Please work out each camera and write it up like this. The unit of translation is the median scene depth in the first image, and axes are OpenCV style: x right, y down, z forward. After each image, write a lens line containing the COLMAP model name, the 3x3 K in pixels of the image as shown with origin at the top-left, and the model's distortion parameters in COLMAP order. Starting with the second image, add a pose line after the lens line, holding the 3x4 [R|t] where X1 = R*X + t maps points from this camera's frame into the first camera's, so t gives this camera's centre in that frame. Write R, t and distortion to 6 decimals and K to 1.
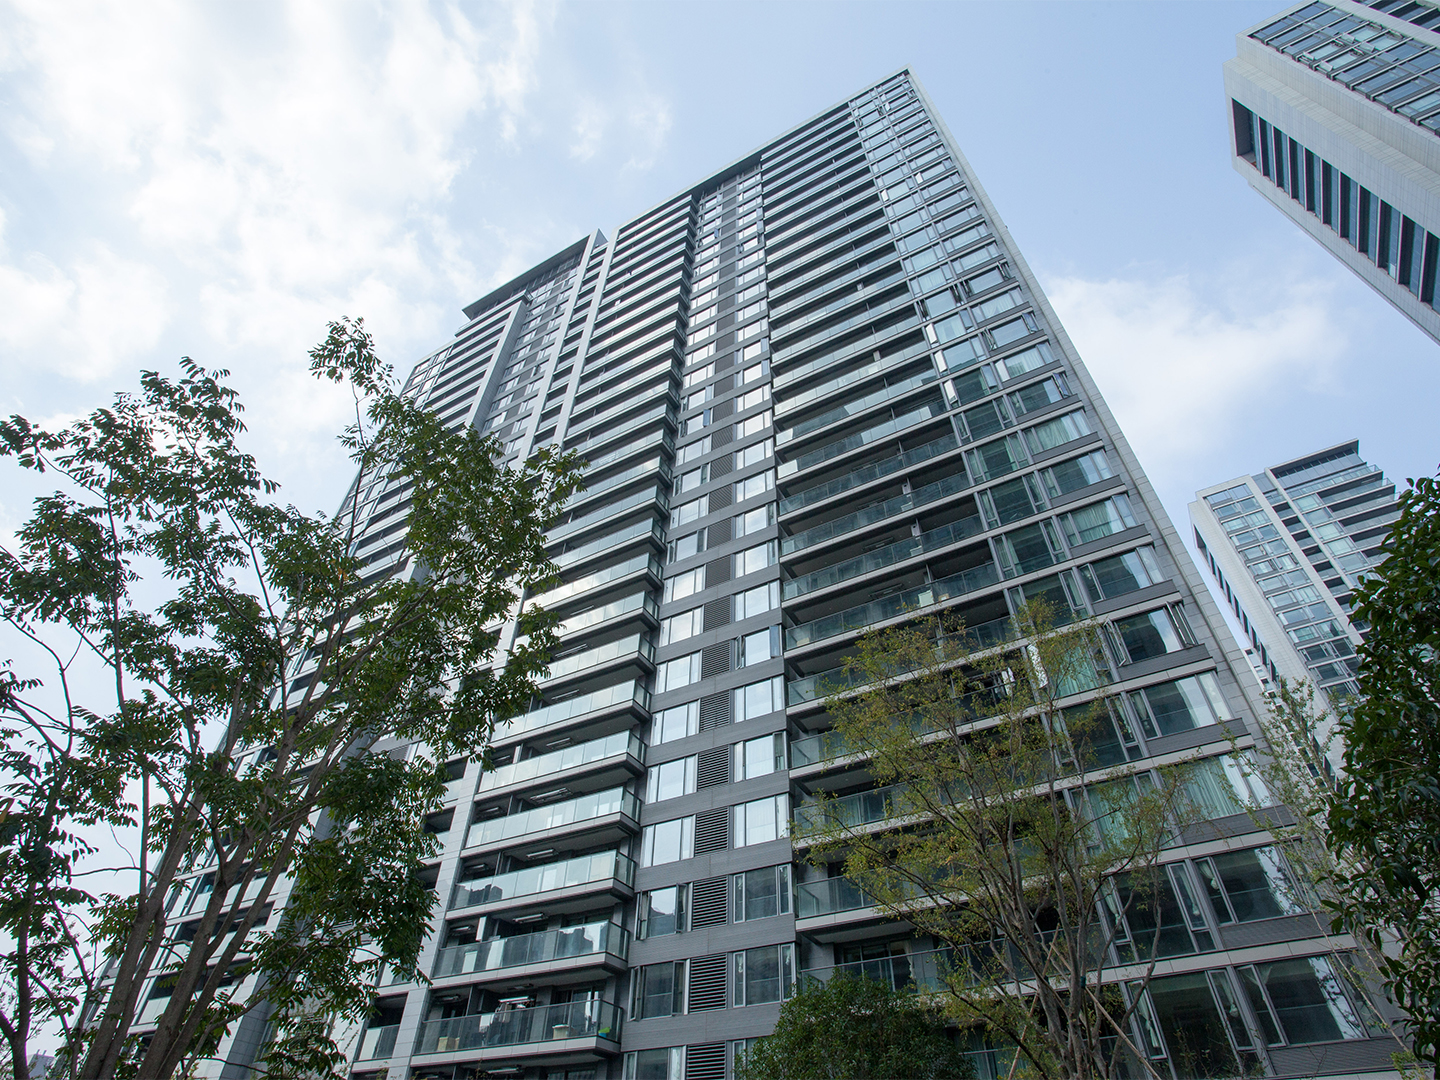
lens RADIAL K [[777.9, 0, 721.8], [0, 777.9, 545.0], [0, 0, 1]] dist [-0.051158, 0.016133]
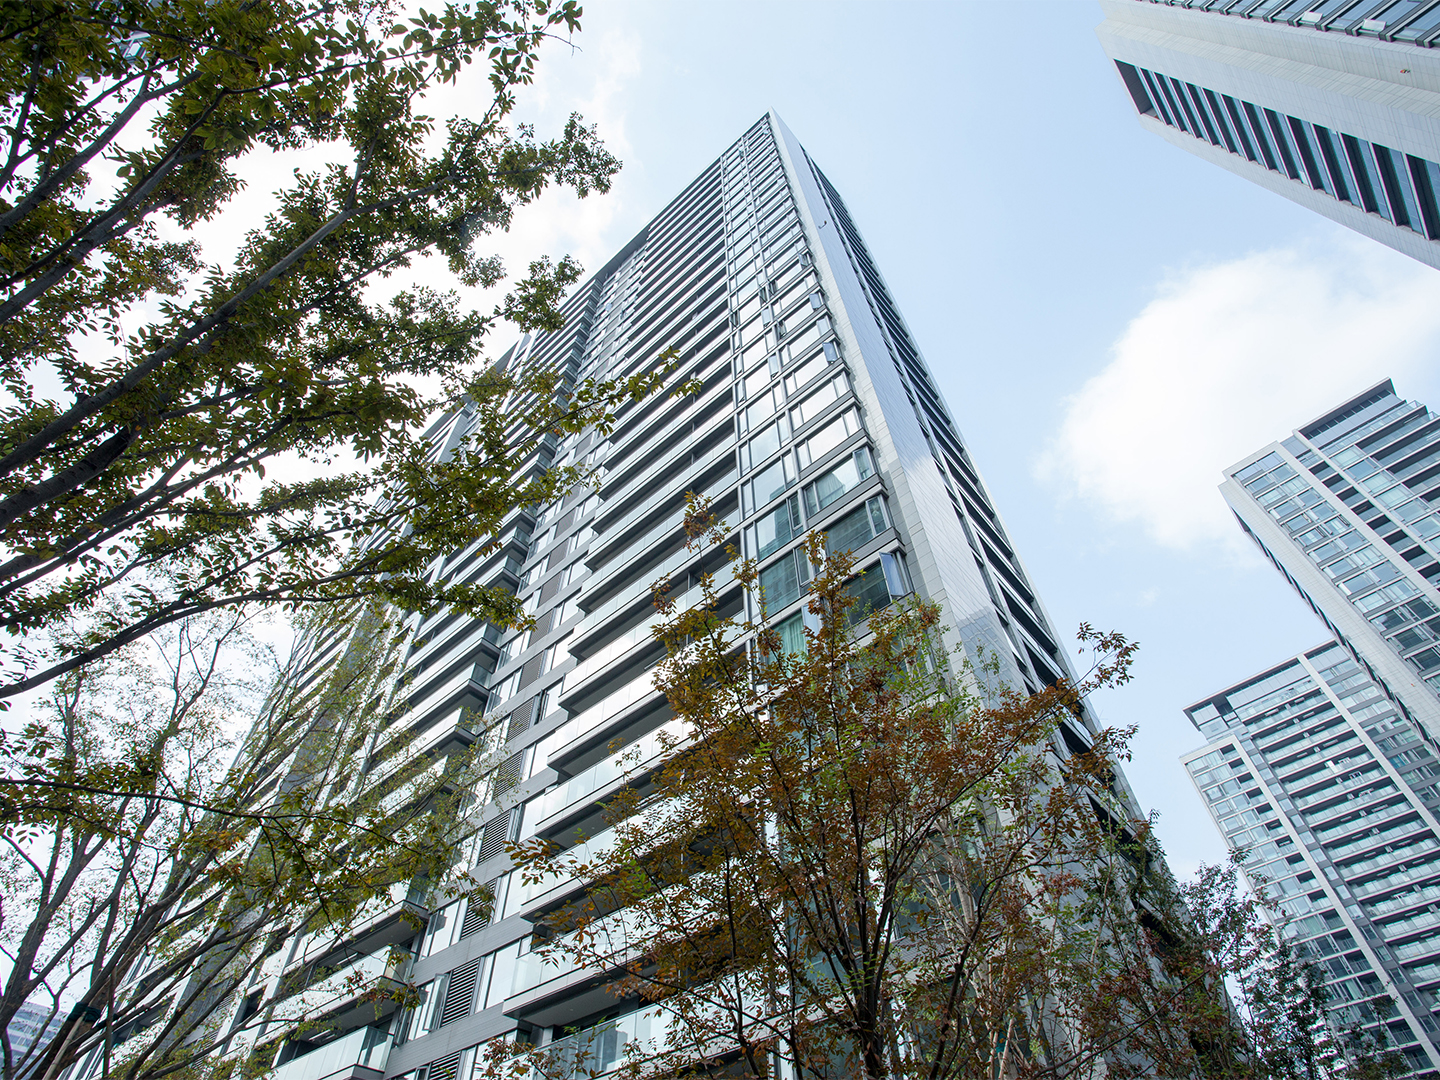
lens RADIAL K [[777.9, 0, 726.0], [0, 777.9, 544.9], [0, 0, 1]] dist [-0.051158, 0.016133]
pose [[0.977619, -0.181616, -0.106189, 0.135472], [0.167475, 0.977313, -0.129661, 0.039166], [0.127328, 0.108975, 0.985856, 0.040258]]
